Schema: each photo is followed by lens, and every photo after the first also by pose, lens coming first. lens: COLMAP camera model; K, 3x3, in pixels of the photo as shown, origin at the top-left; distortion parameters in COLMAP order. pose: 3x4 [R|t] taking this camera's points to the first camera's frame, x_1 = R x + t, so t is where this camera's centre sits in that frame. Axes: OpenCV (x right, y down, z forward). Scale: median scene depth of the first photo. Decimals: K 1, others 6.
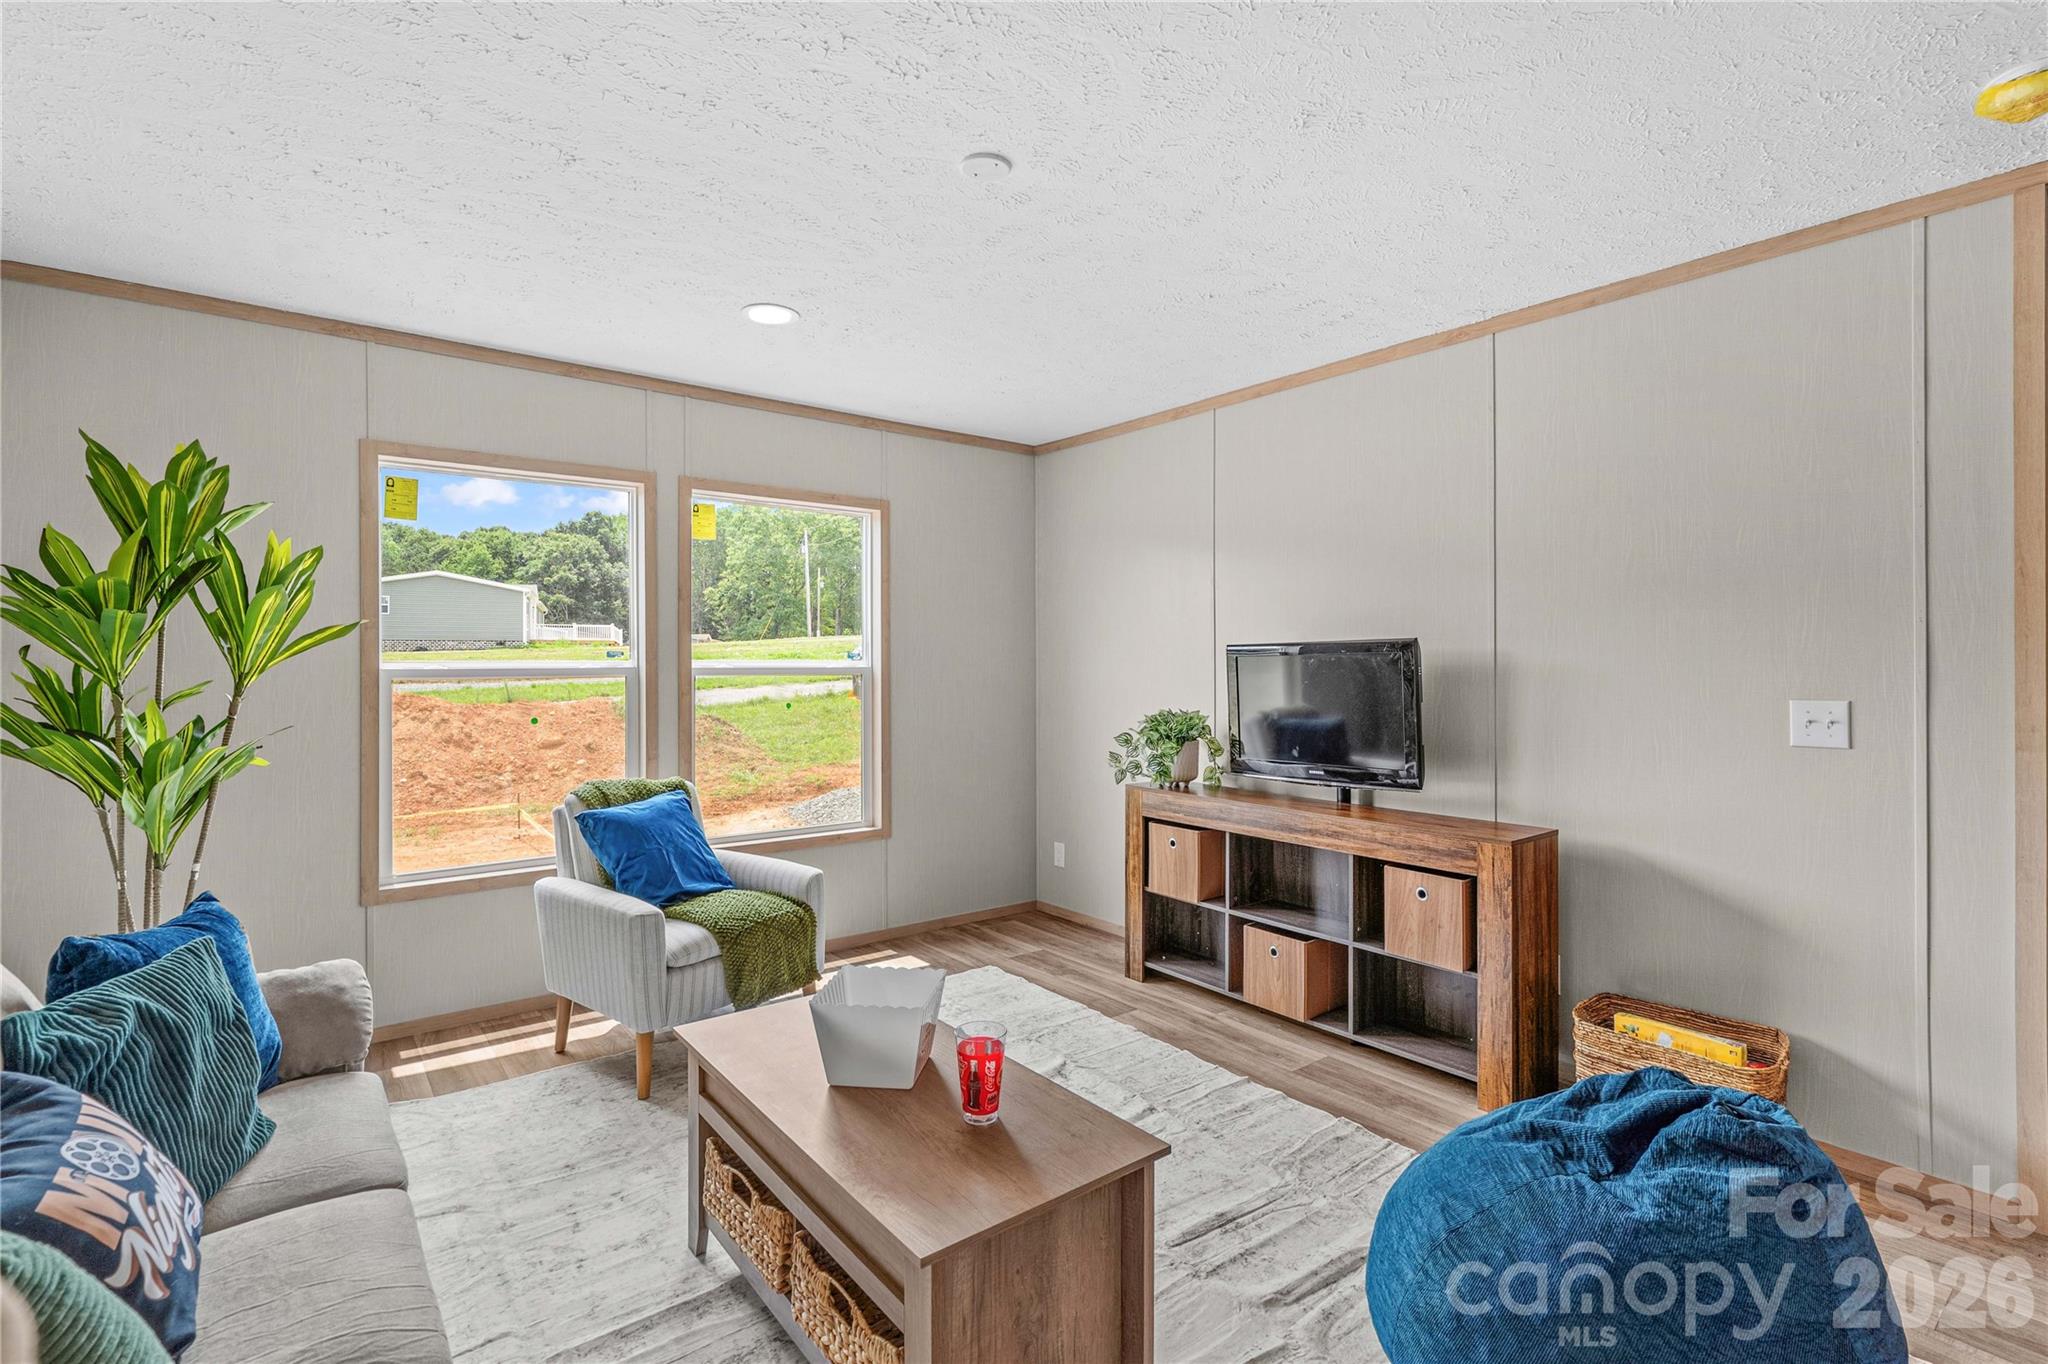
lens RADIAL K [[943.9, 0, 1017.6], [0, 943.9, 662.6], [0, 0, 1]] dist [0.000381, 0.000095]
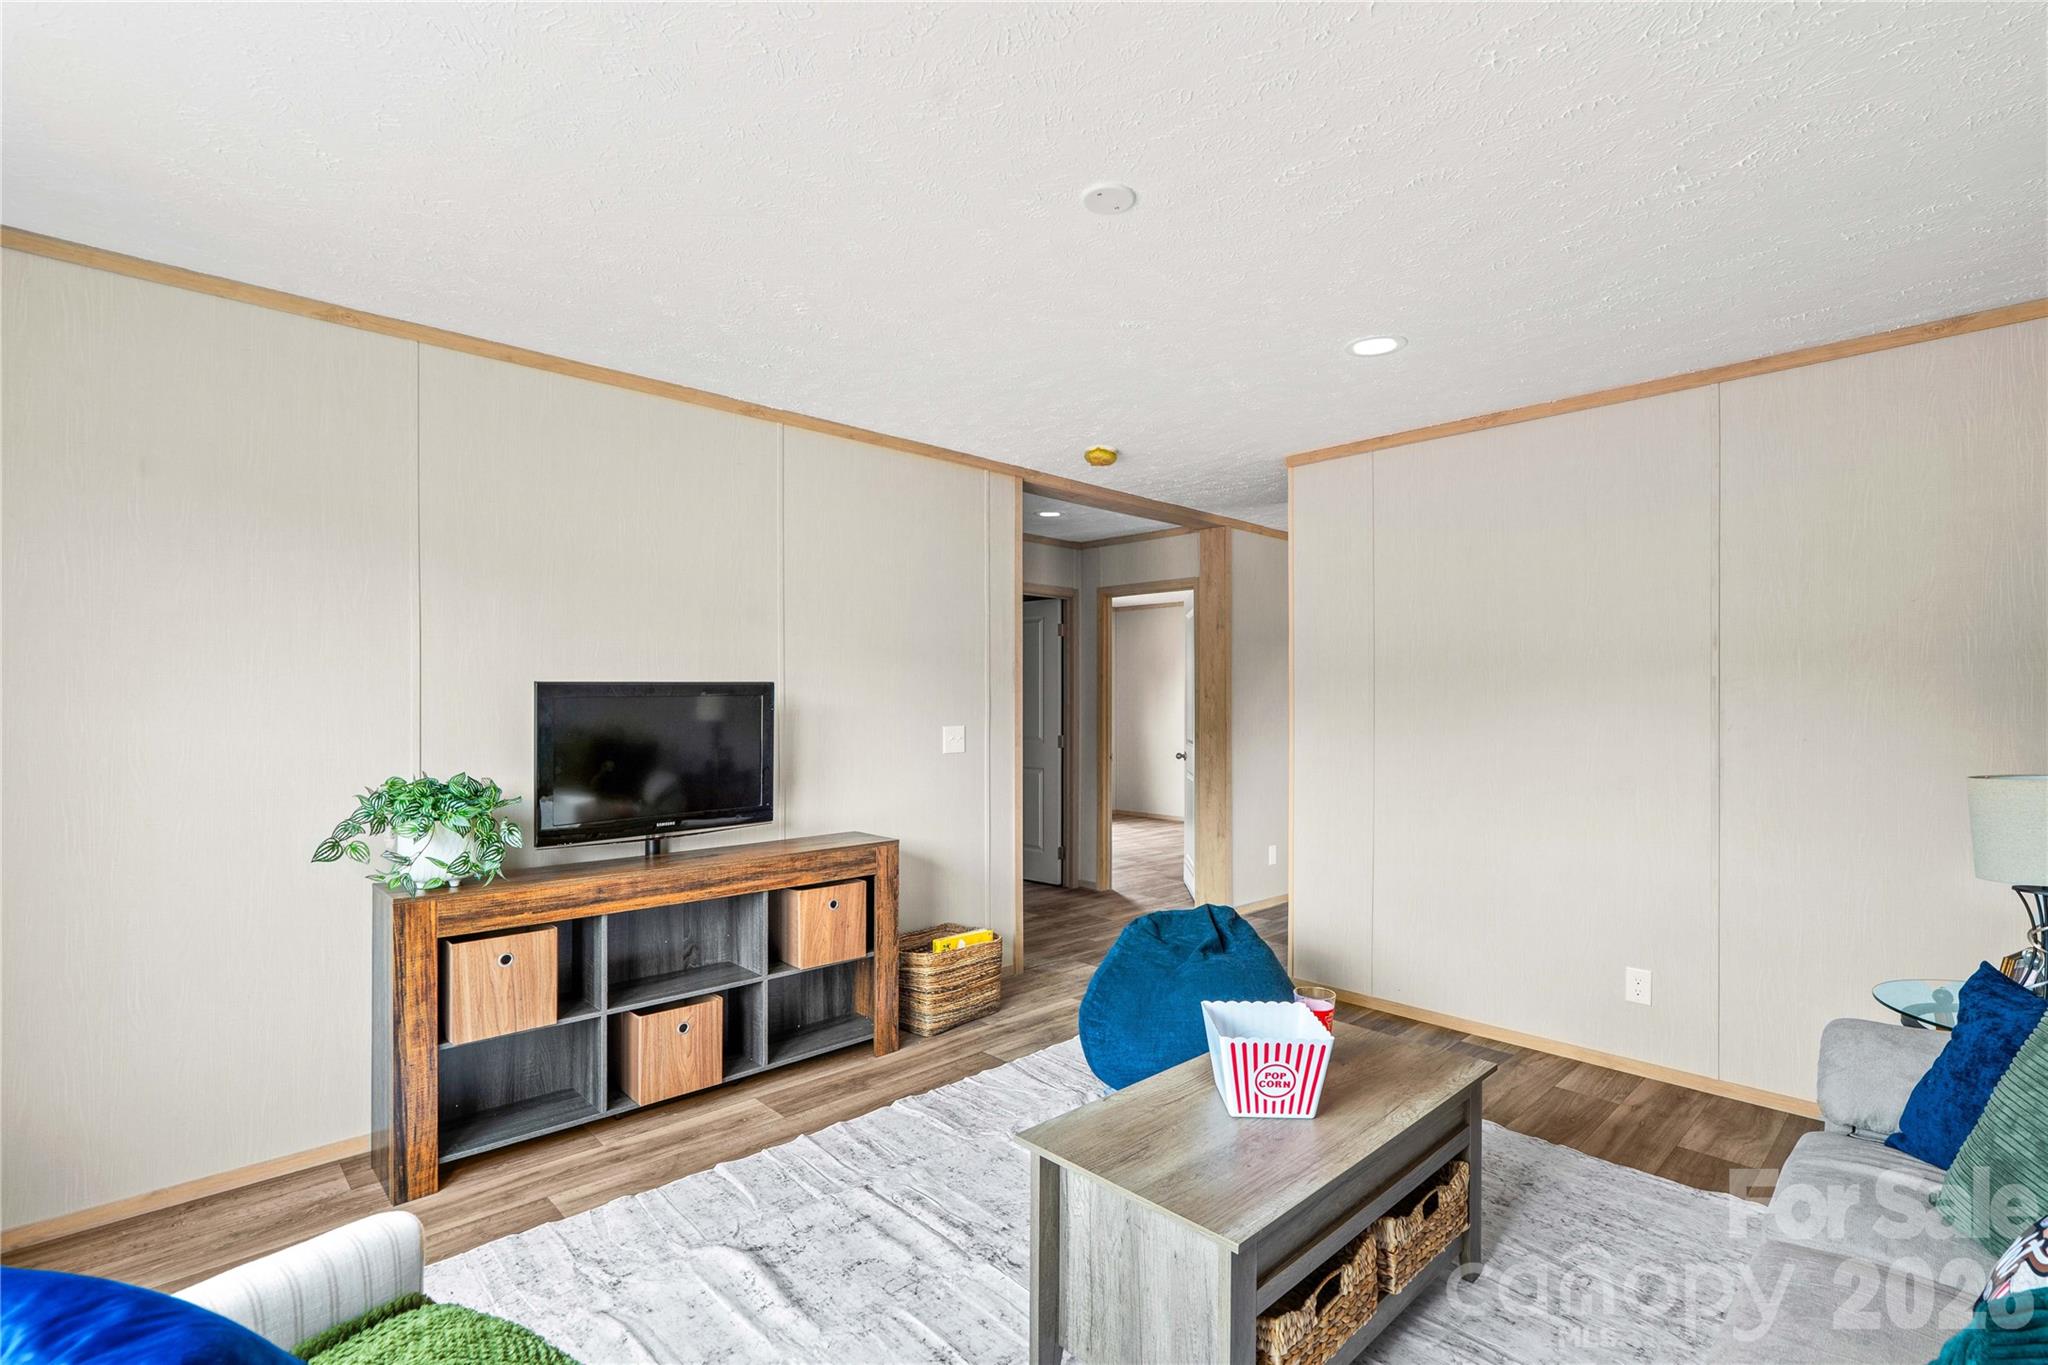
lens RADIAL K [[926.3, 0, 1022.5], [0, 926.3, 696.1], [0, 0, 1]] dist [0.000048, -0.000015]
pose [[-0.084749, 0.001465, 0.996401, -0.603121], [-0.005582, 0.999983, -0.001945, -0.008298], [-0.996387, -0.005727, -0.084739, 0.716954]]
